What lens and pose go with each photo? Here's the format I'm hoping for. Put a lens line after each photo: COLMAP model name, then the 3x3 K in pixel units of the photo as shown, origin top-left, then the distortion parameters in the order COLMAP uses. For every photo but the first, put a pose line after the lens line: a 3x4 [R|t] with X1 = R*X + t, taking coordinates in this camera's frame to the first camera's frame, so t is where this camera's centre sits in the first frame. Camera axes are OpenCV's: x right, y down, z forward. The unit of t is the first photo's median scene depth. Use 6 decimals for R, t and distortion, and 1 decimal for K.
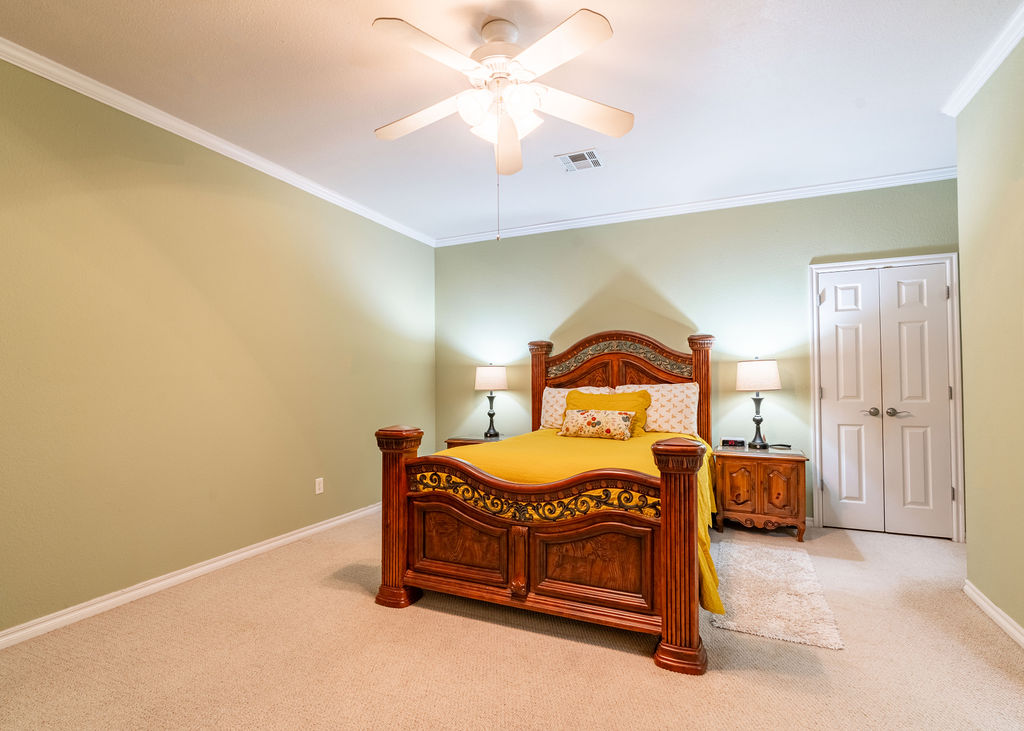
lens RADIAL K [[477.9, 0, 512.2], [0, 477.9, 372.3], [0, 0, 1]] dist [-0.000188, -0.000052]
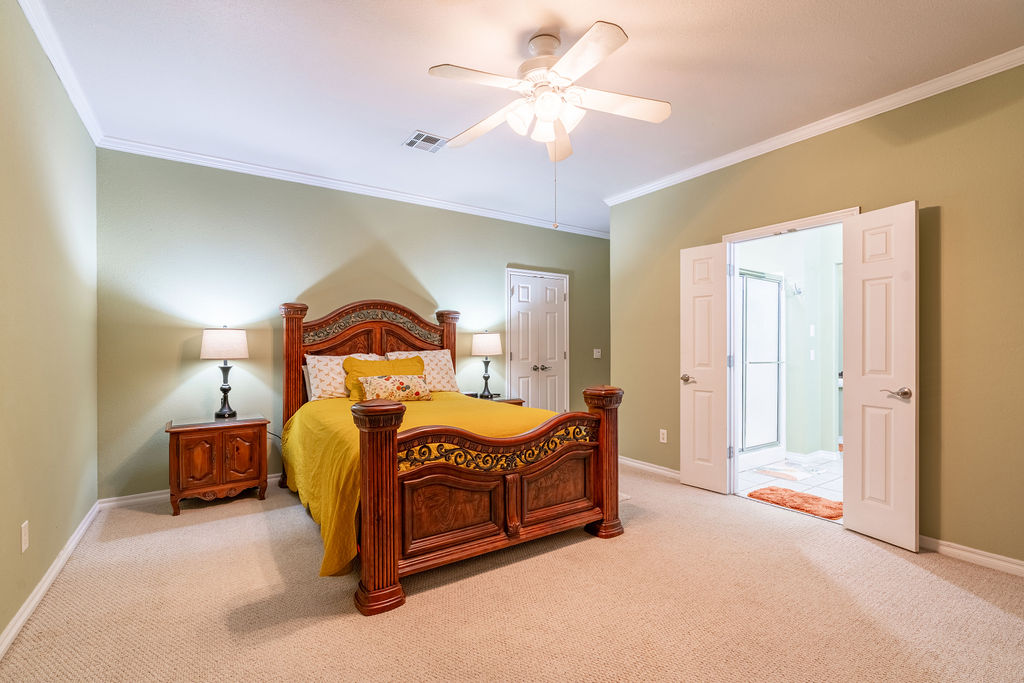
lens RADIAL K [[457.5, 0, 504.2], [0, 457.5, 344.6], [0, 0, 1]] dist [-0.001826, 0.000557]
pose [[0.548475, 0.008374, 0.836125, -0.564730], [-0.015595, 0.999878, 0.000216, 0.007334], [-0.836022, -0.013158, 0.548539, 0.259482]]
